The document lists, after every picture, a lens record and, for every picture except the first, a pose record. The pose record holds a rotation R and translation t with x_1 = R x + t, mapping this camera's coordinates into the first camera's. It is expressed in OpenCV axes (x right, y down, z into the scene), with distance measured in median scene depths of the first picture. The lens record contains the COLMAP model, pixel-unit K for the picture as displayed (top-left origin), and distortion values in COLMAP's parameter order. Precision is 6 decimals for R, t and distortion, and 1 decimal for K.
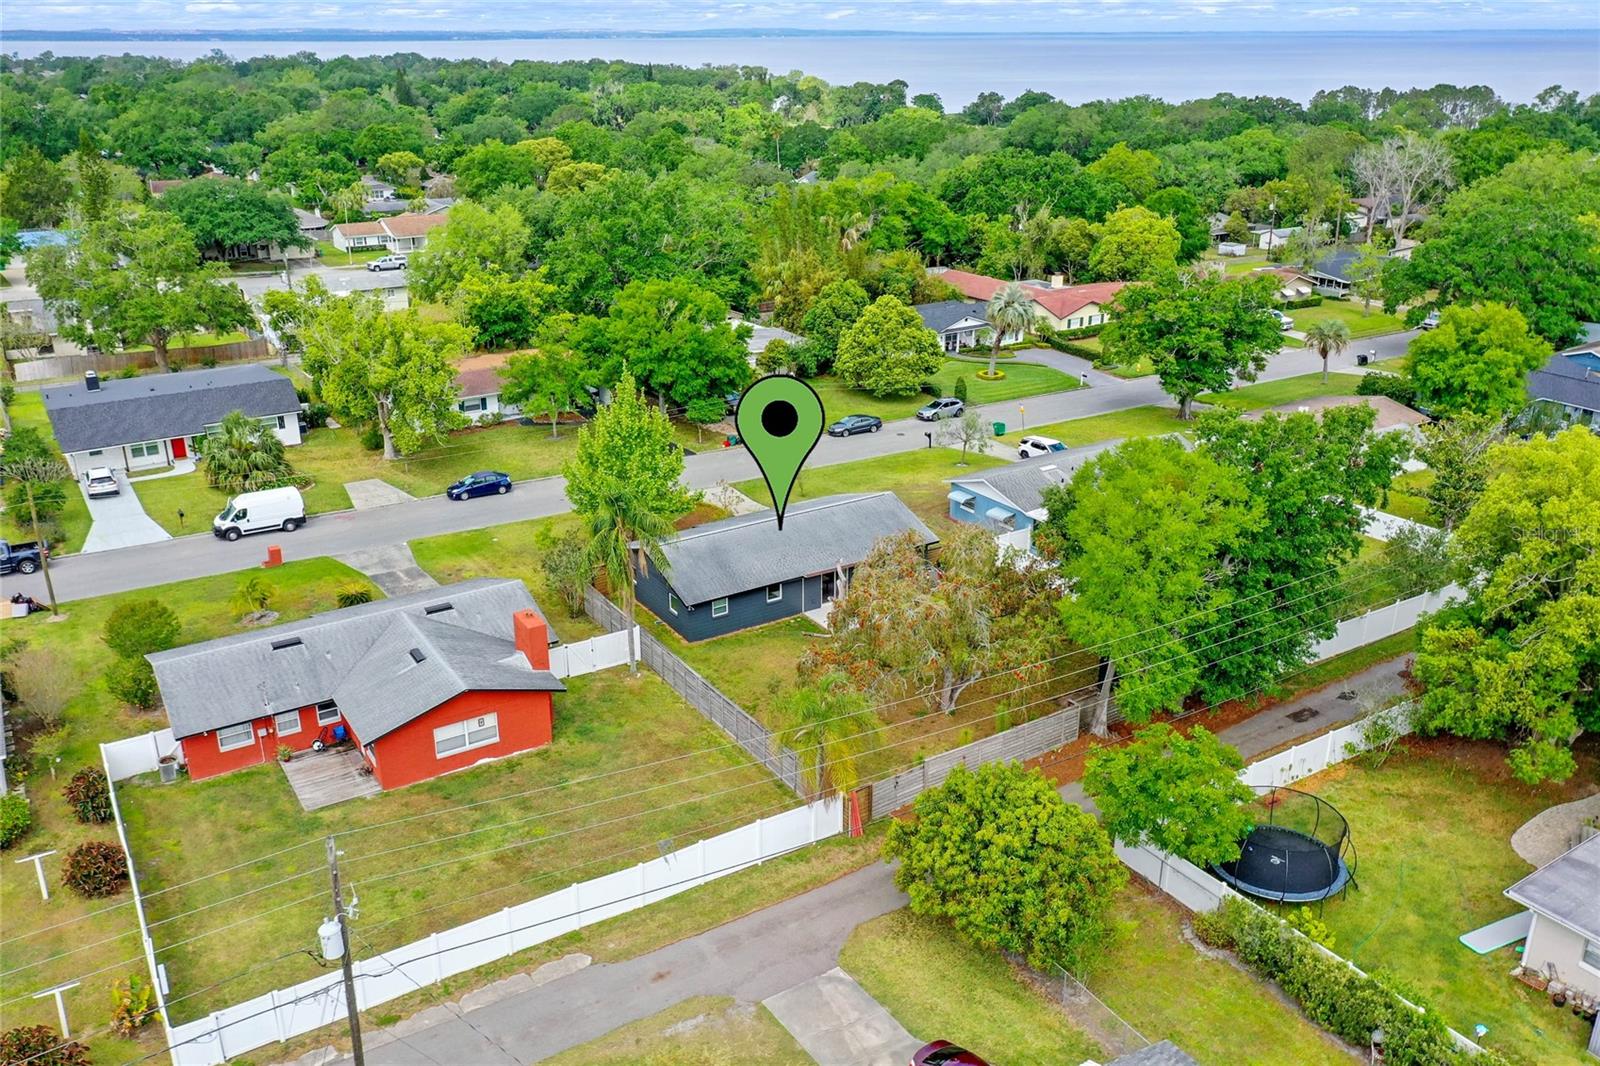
lens RADIAL K [[1263.3, 0, 802.2], [0, 1263.3, 555.1], [0, 0, 1]] dist [0.009028, -0.003658]
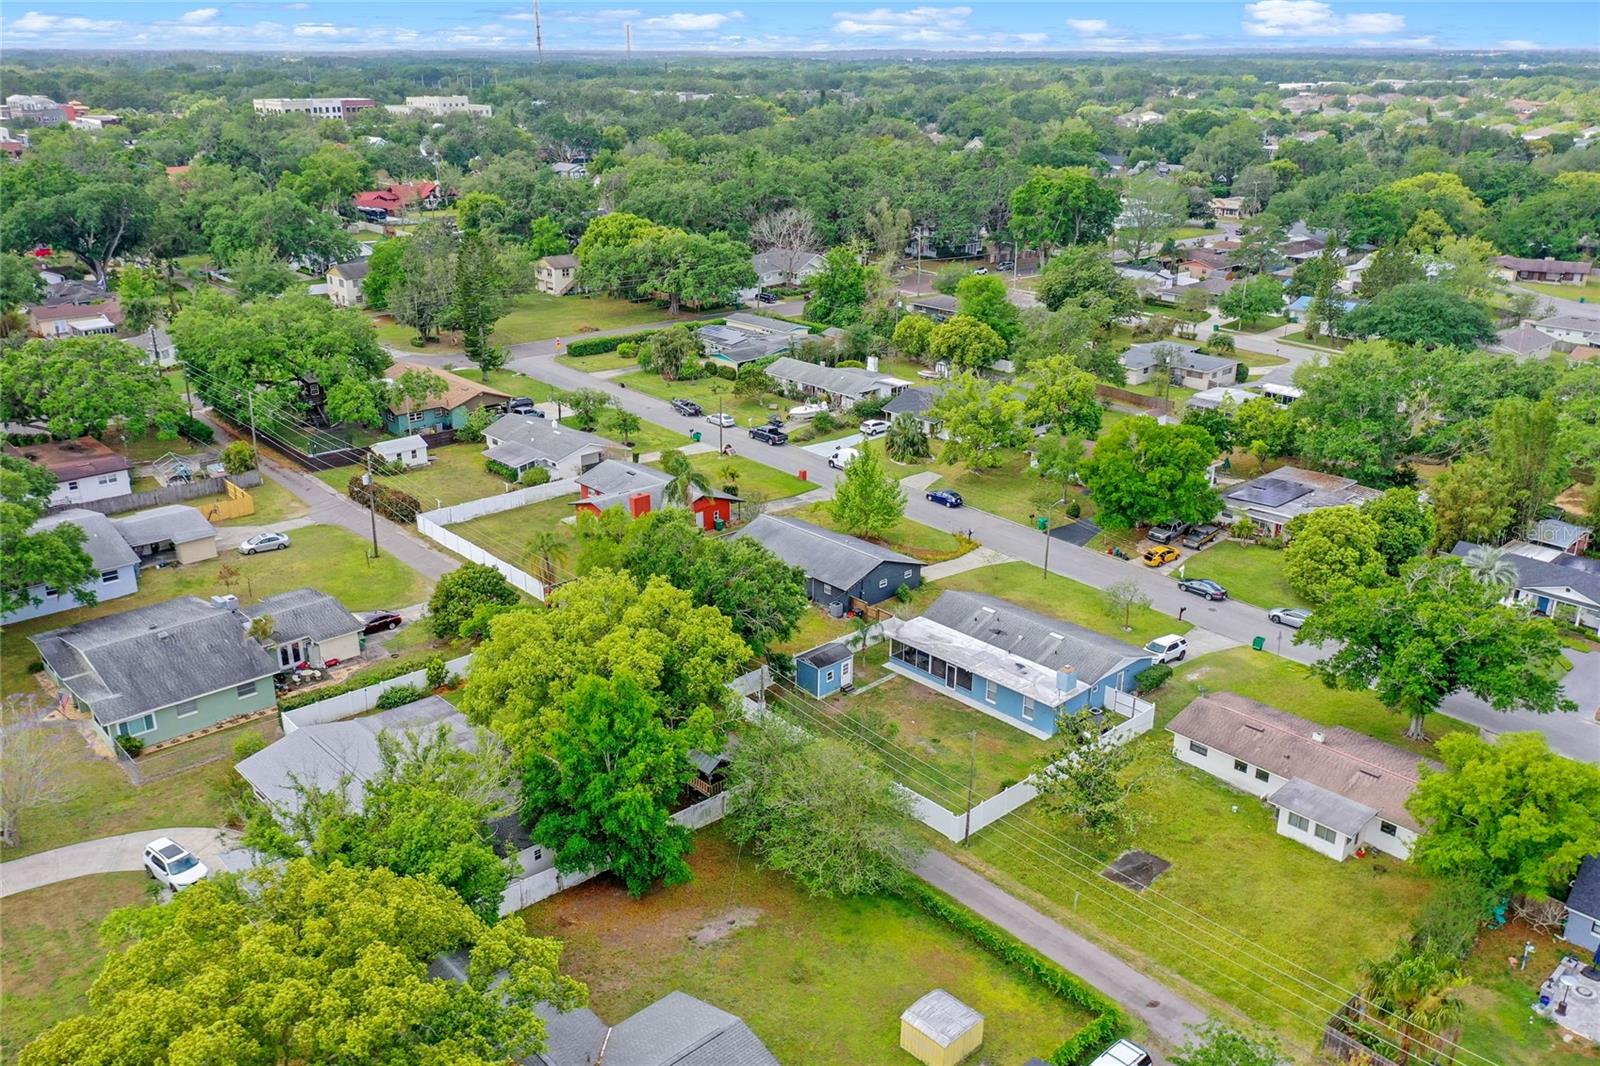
lens RADIAL K [[1287.5, 0, 800.0], [0, 1287.5, 533.0], [0, 0, 1]] dist [0.018300, 0.001301]
pose [[0.168582, 0.346592, -0.922743, 1.122739], [-0.375493, 0.888135, 0.264992, -0.346365], [0.911364, 0.301811, 0.279867, 0.371267]]
